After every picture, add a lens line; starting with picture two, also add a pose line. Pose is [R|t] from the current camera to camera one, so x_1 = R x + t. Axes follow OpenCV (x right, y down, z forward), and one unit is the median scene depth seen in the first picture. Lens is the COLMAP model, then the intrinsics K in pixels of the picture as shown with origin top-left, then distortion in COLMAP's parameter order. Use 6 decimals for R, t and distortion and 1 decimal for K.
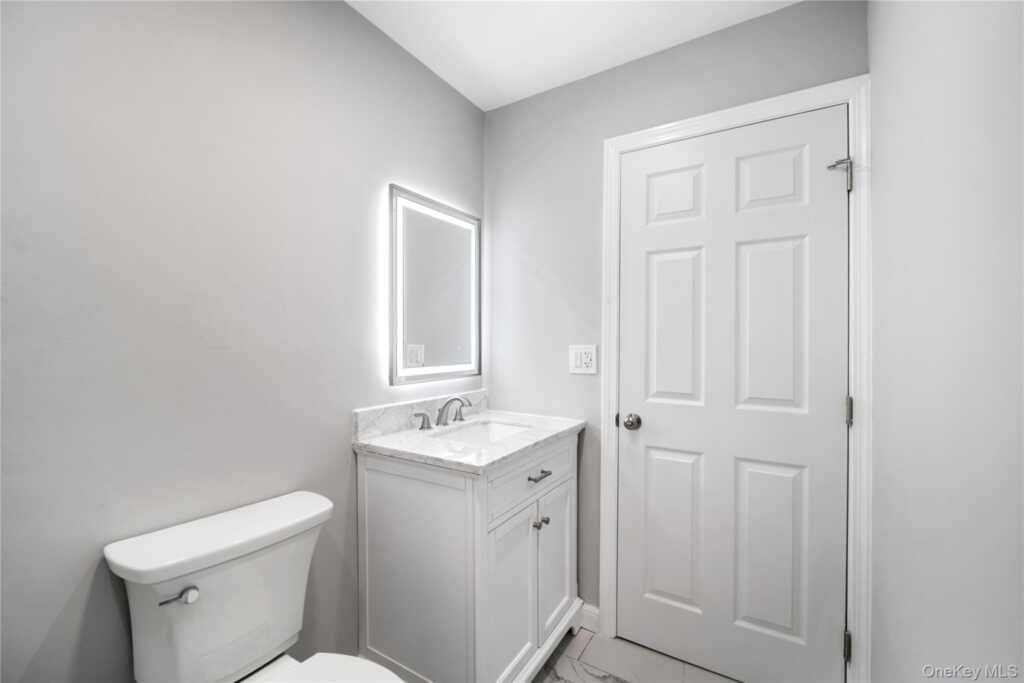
lens RADIAL K [[418.8, 0, 512.9], [0, 418.8, 341.6], [0, 0, 1]] dist [-0.015822, -0.000814]
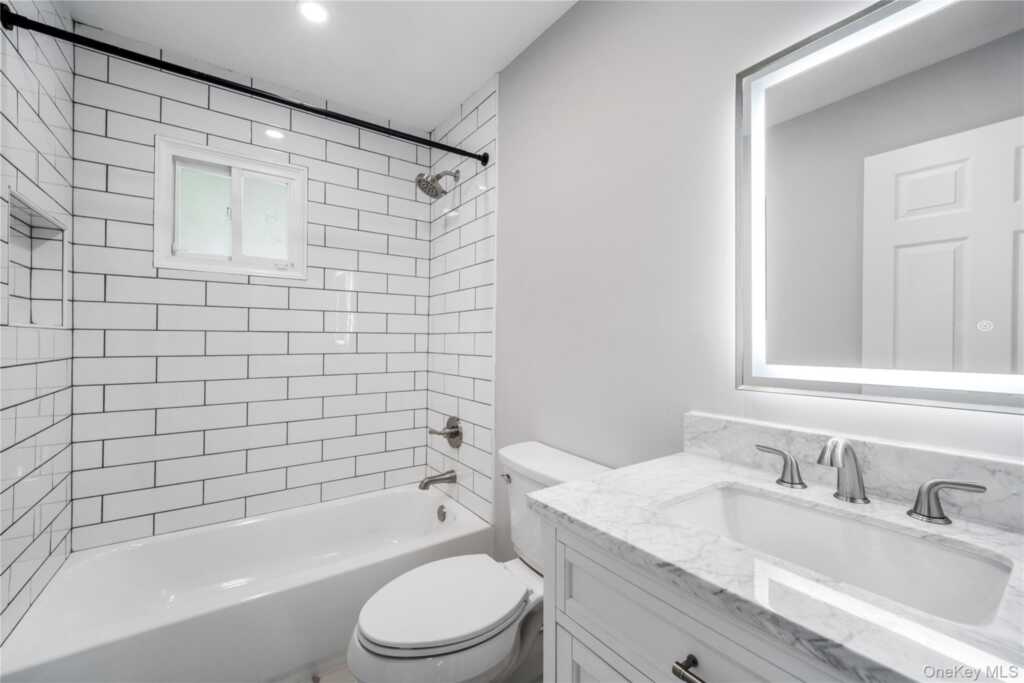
lens RADIAL K [[418.8, 0, 512.0], [0, 418.8, 337.7], [0, 0, 1]] dist [-0.015822, -0.000814]
pose [[-0.379896, -0.014019, -0.924923, 0.410972], [-0.007757, 0.999898, -0.011970, 0.037245], [0.924997, 0.002627, -0.379966, 0.898717]]
